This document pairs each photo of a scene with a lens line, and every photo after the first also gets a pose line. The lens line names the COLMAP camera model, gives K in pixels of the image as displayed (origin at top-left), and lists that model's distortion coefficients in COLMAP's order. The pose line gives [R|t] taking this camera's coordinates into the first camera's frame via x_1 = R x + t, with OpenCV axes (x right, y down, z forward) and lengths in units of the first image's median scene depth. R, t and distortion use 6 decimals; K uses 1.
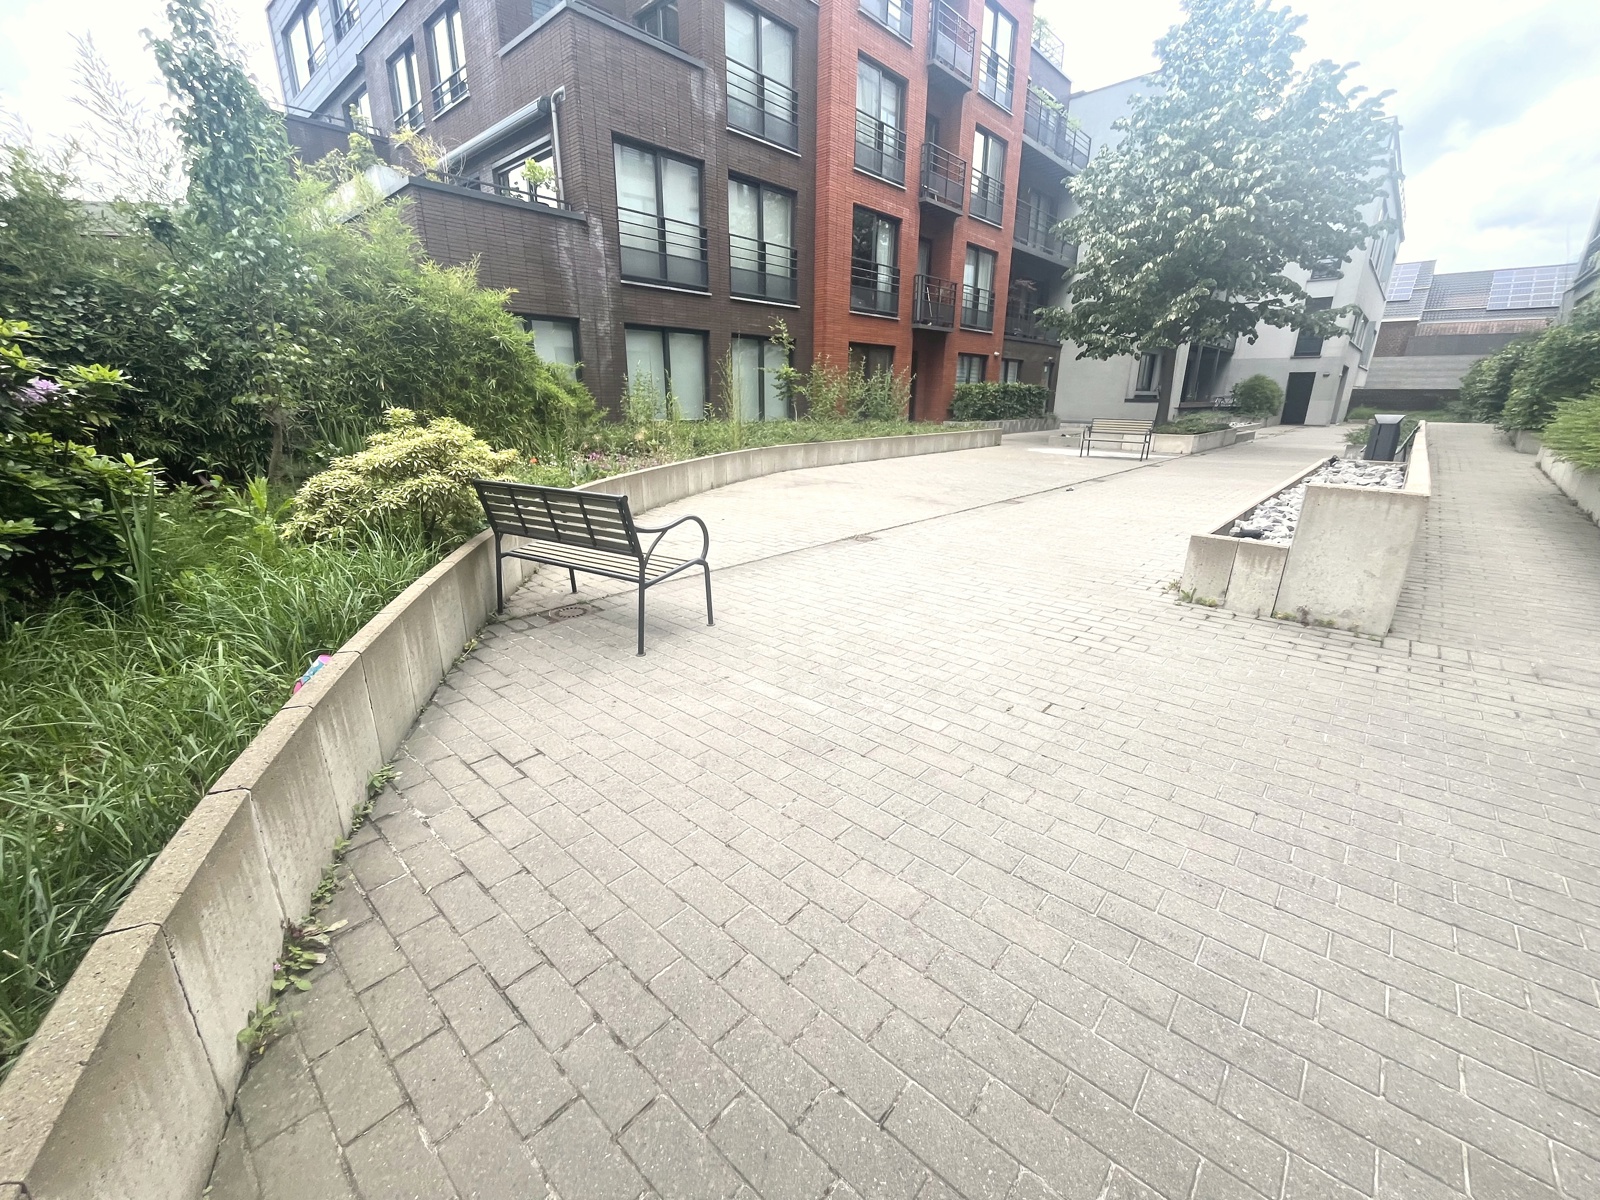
lens RADIAL K [[652.9, 0, 786.3], [0, 652.9, 592.3], [0, 0, 1]] dist [-0.000077, -0.001050]
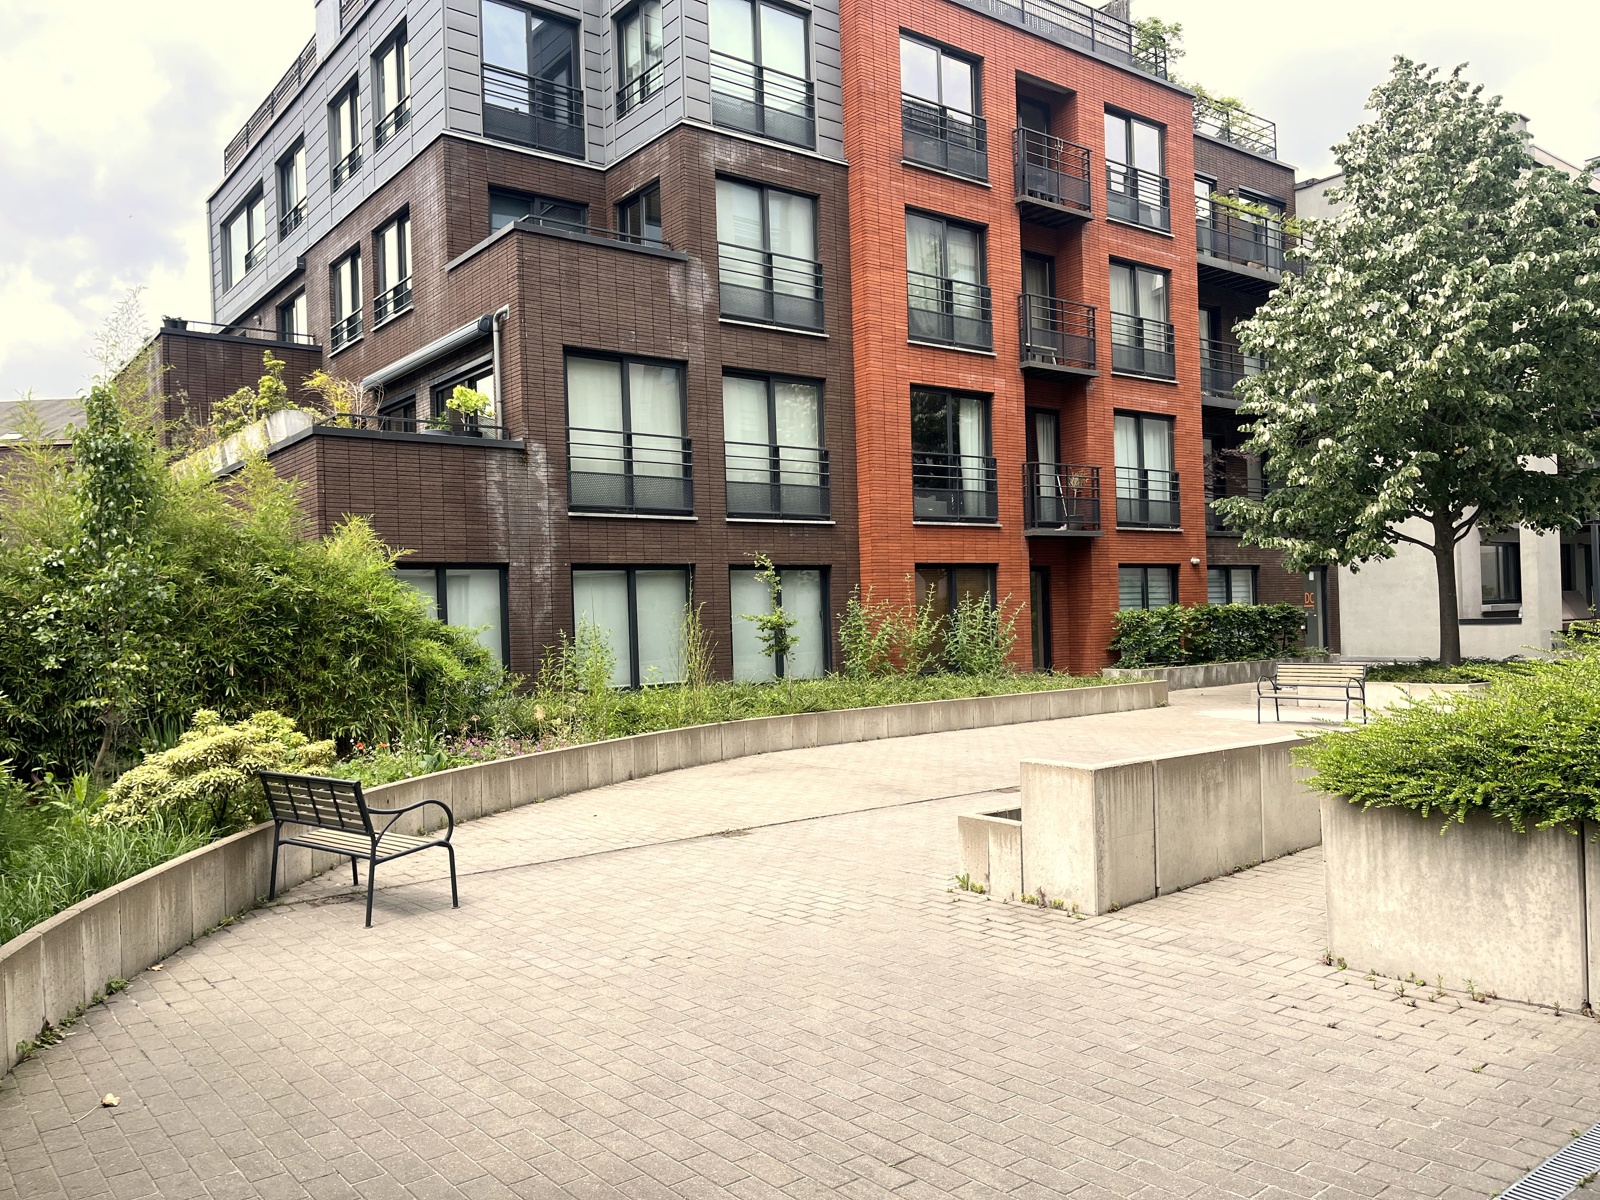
lens RADIAL K [[1221.9, 0, 804.1], [0, 1221.9, 598.5], [0, 0, 1]] dist [0.055300, -0.058879]
pose [[0.987234, -0.038726, -0.154494, 0.261994], [-0.010018, 0.952973, -0.302890, 0.058651], [0.158958, 0.300571, 0.940420, -0.310256]]
